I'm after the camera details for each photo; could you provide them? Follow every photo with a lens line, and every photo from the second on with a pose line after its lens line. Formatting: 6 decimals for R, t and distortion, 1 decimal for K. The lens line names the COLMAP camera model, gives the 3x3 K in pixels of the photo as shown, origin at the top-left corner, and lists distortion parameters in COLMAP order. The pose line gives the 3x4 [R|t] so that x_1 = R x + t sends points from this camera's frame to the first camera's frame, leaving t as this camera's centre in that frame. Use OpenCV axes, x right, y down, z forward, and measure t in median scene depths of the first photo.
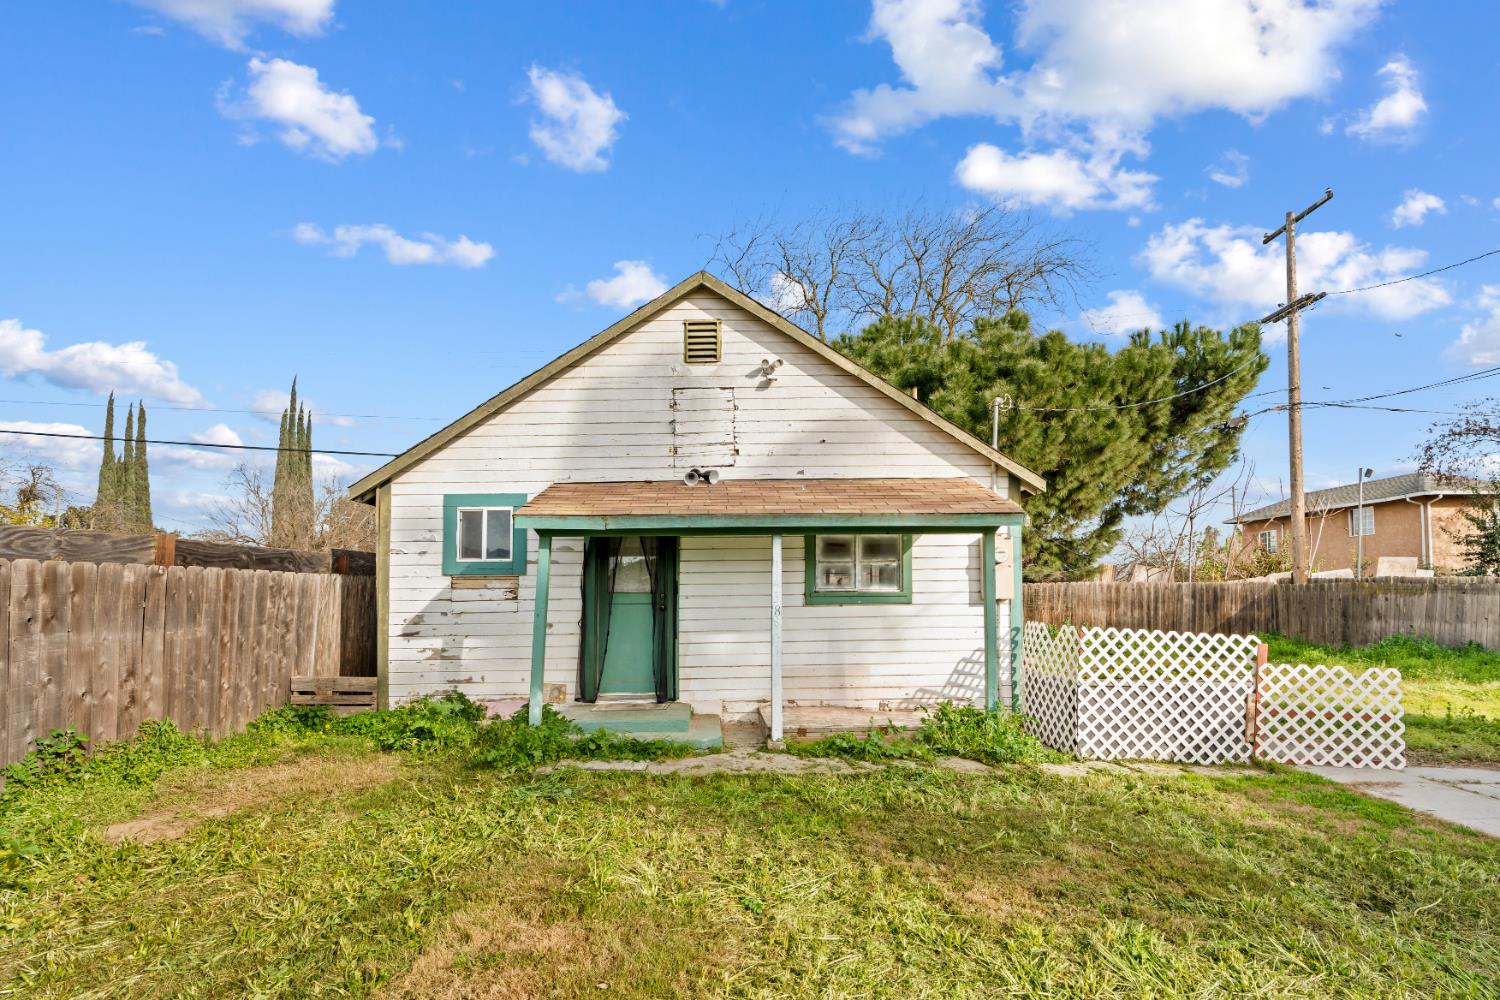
lens RADIAL K [[668.3, 0, 750.8], [0, 668.3, 555.0], [0, 0, 1]] dist [-0.005657, -0.000154]
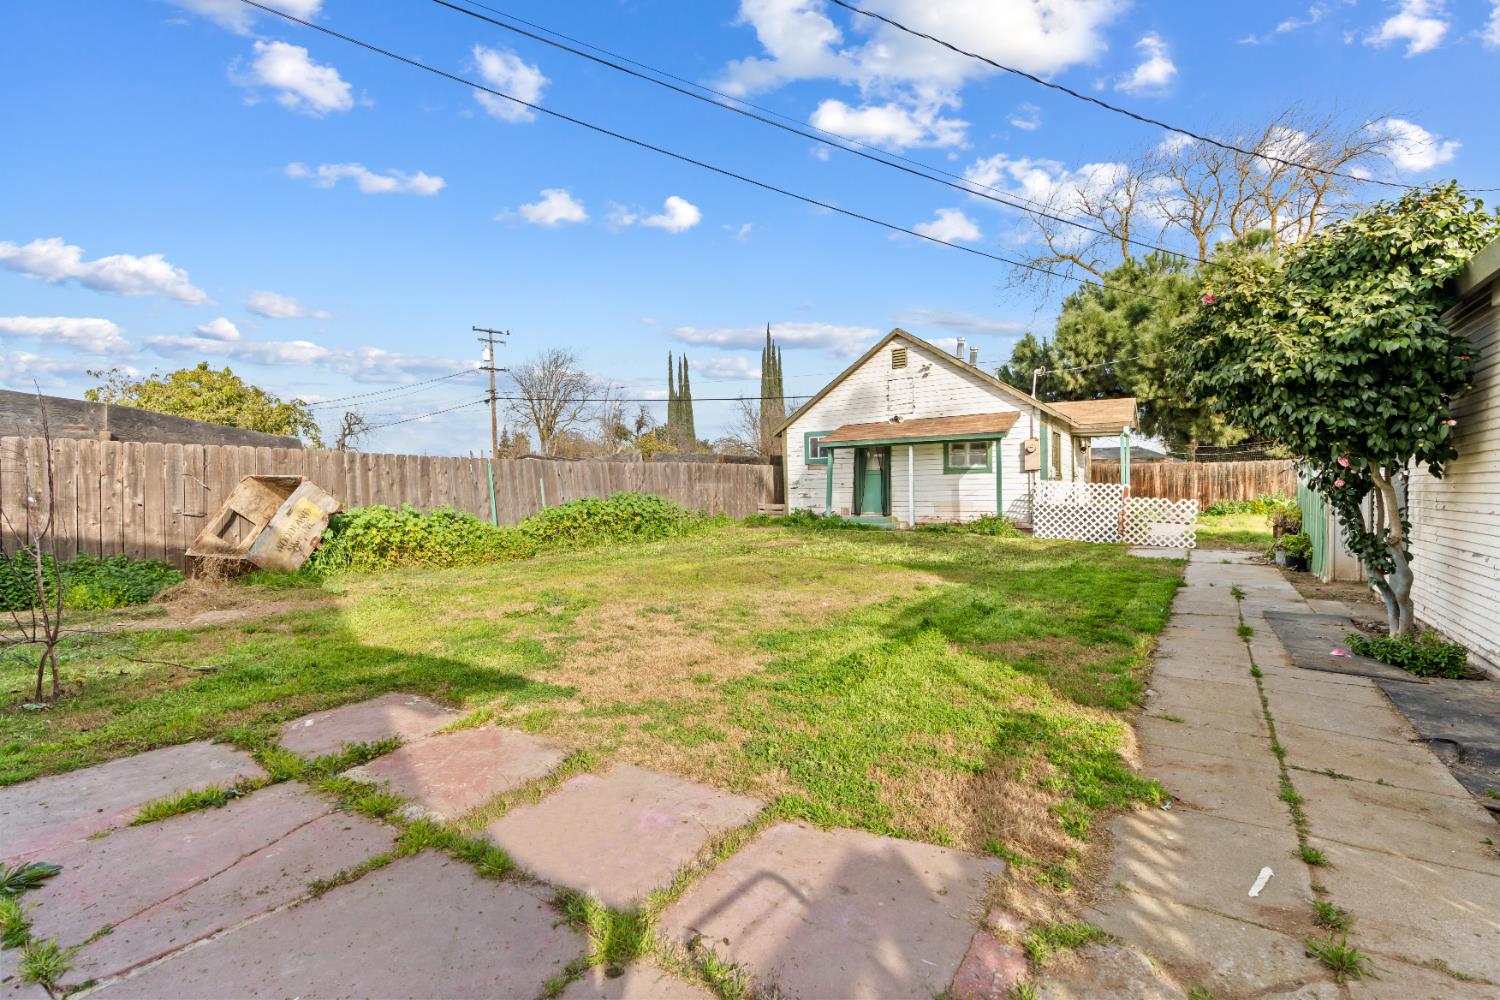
lens RADIAL K [[594.1, 0, 771.7], [0, 594.1, 489.9], [0, 0, 1]] dist [0.019872, -0.000398]
pose [[0.821285, 0.001799, -0.570515, 0.734199], [0.039432, 0.997425, 0.059908, -0.014154], [0.569154, -0.071698, 0.819099, -0.941547]]
